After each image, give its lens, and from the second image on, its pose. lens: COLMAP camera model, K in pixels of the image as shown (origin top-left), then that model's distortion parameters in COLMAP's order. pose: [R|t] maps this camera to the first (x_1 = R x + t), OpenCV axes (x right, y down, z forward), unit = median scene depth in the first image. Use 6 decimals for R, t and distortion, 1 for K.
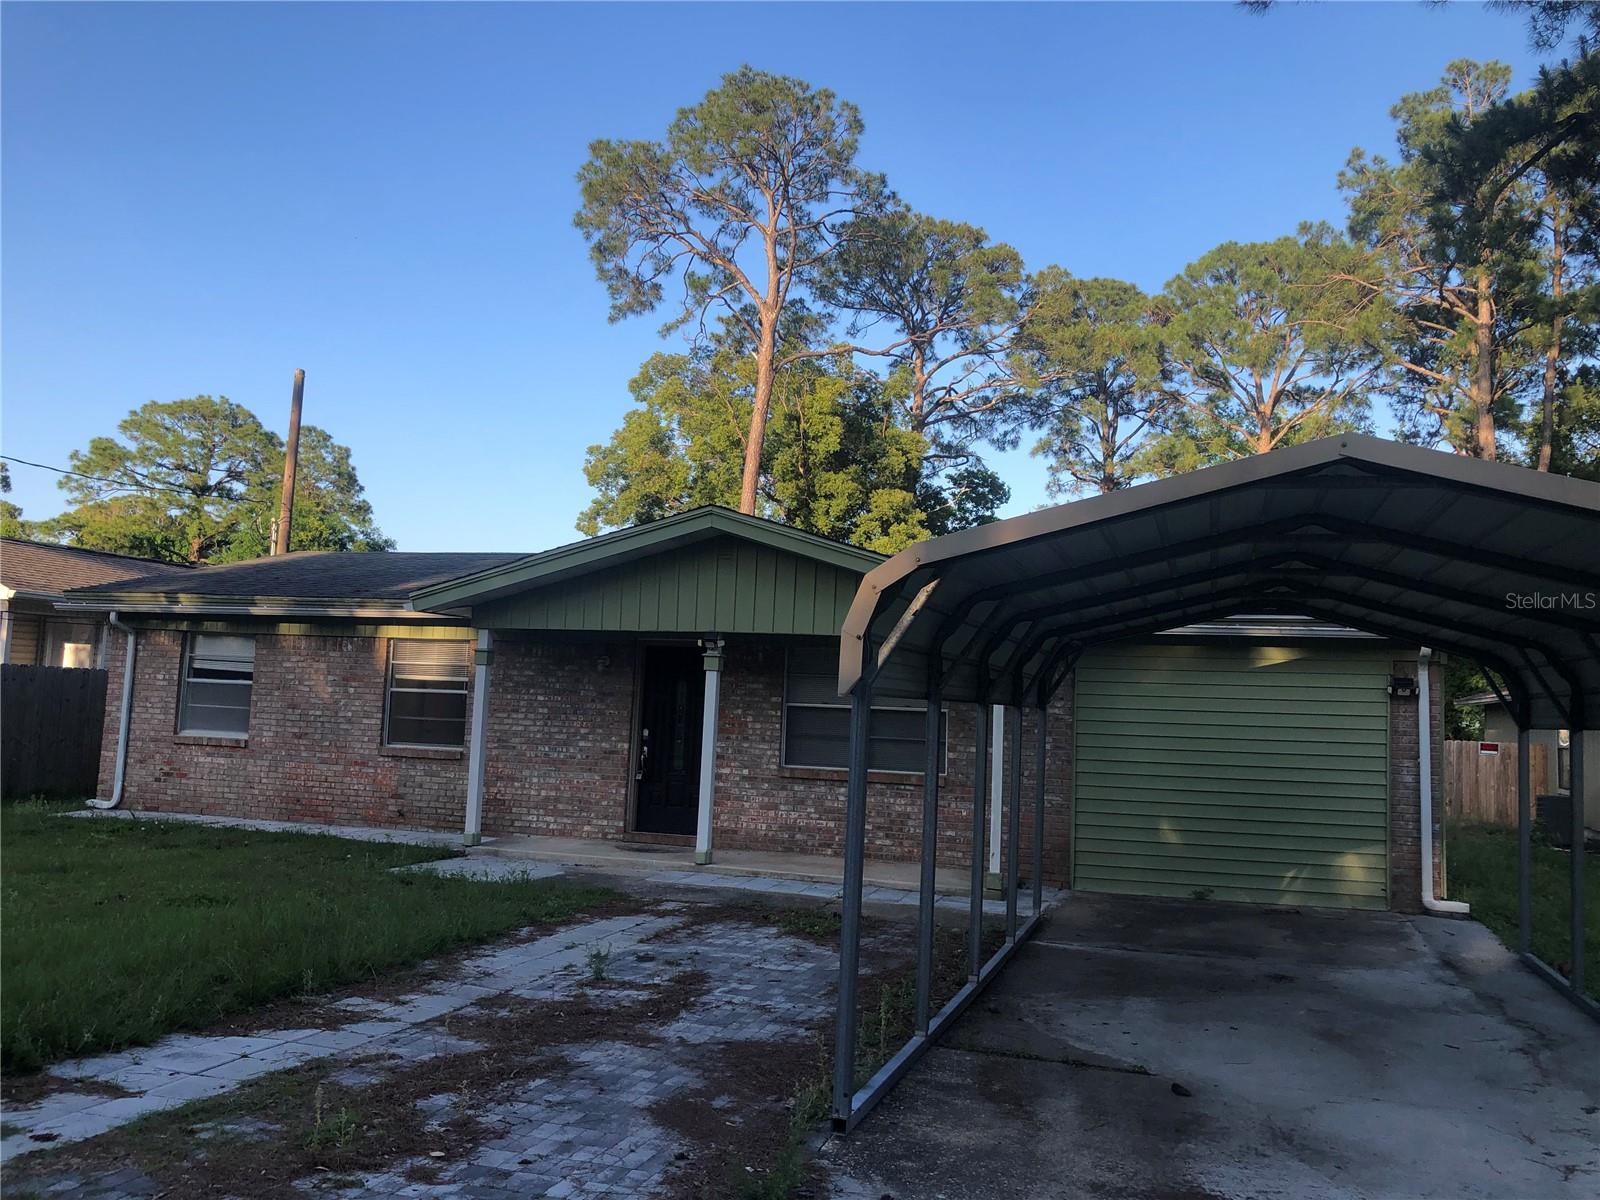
lens RADIAL K [[1310.2, 0, 798.9], [0, 1310.2, 608.2], [0, 0, 1]] dist [0.021503, -0.035236]
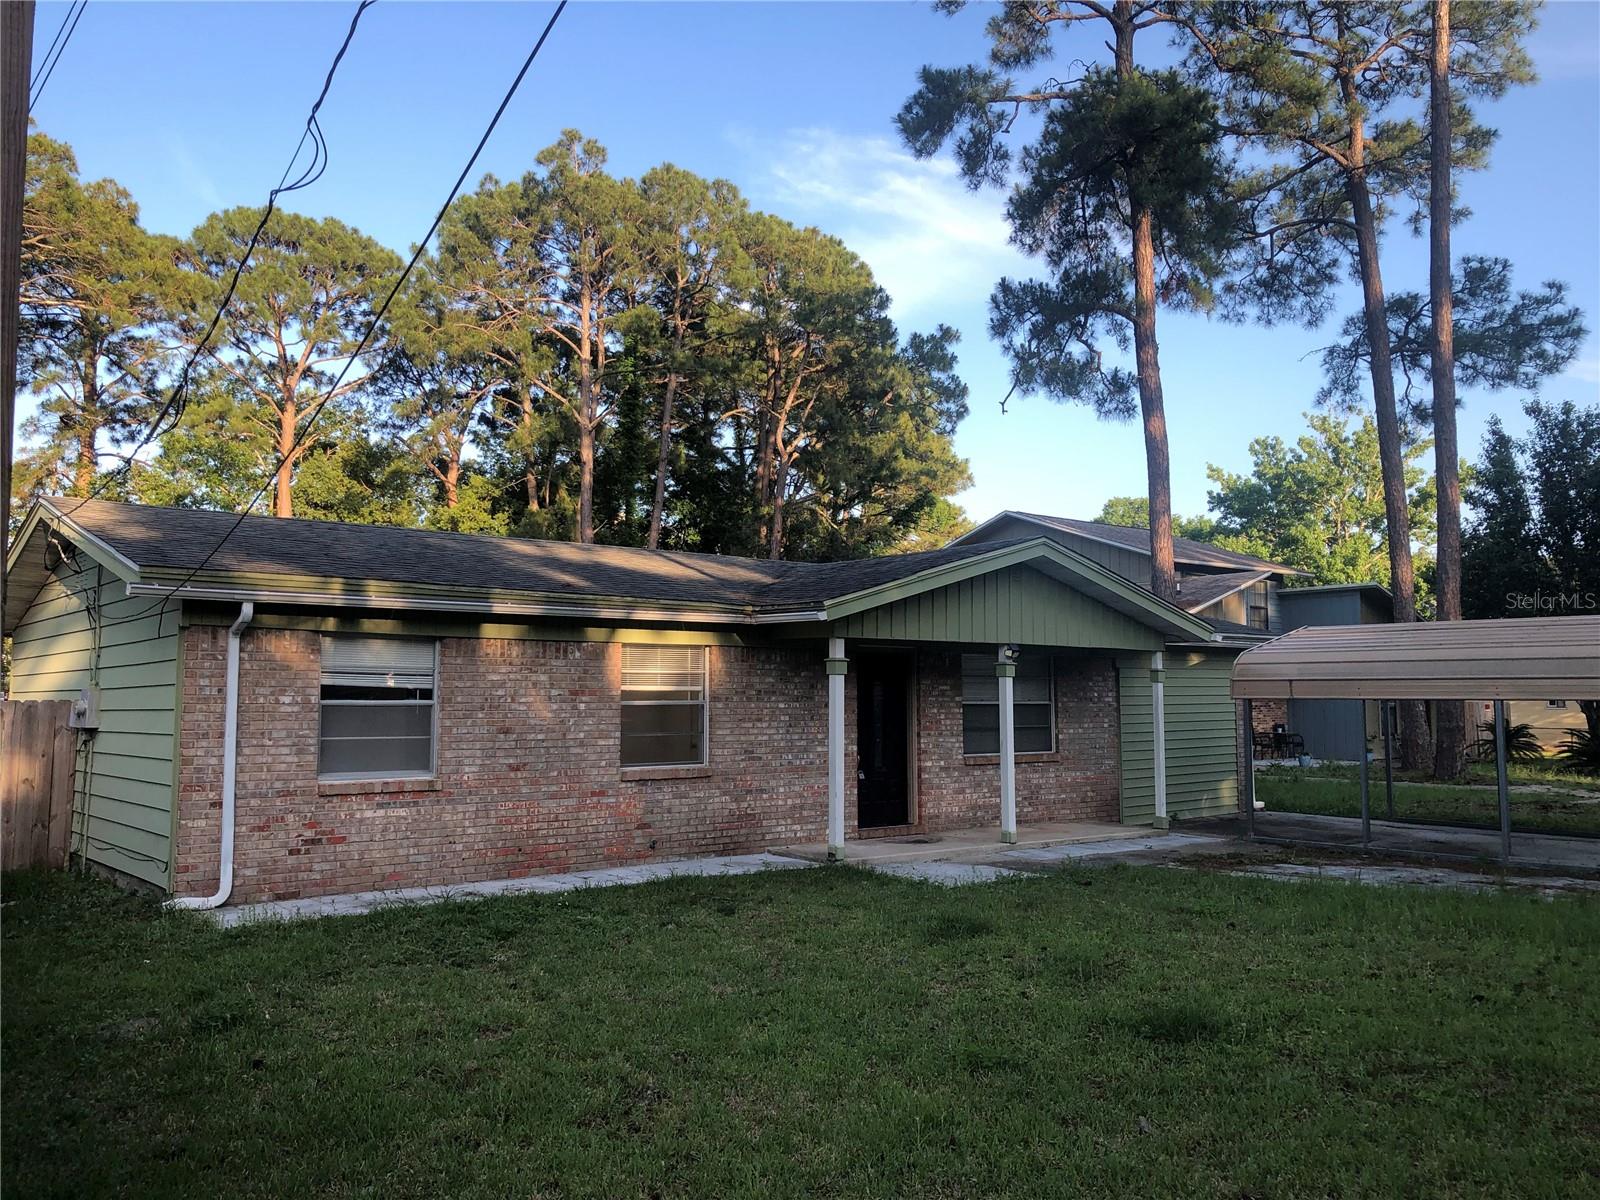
lens RADIAL K [[1310.2, 0, 794.7], [0, 1310.2, 588.4], [0, 0, 1]] dist [0.021503, -0.035236]
pose [[0.535562, 0.029609, 0.843977, -0.969326], [-0.046343, 0.998910, -0.005637, -0.013410], [-0.843223, -0.036093, 0.536350, 0.447151]]
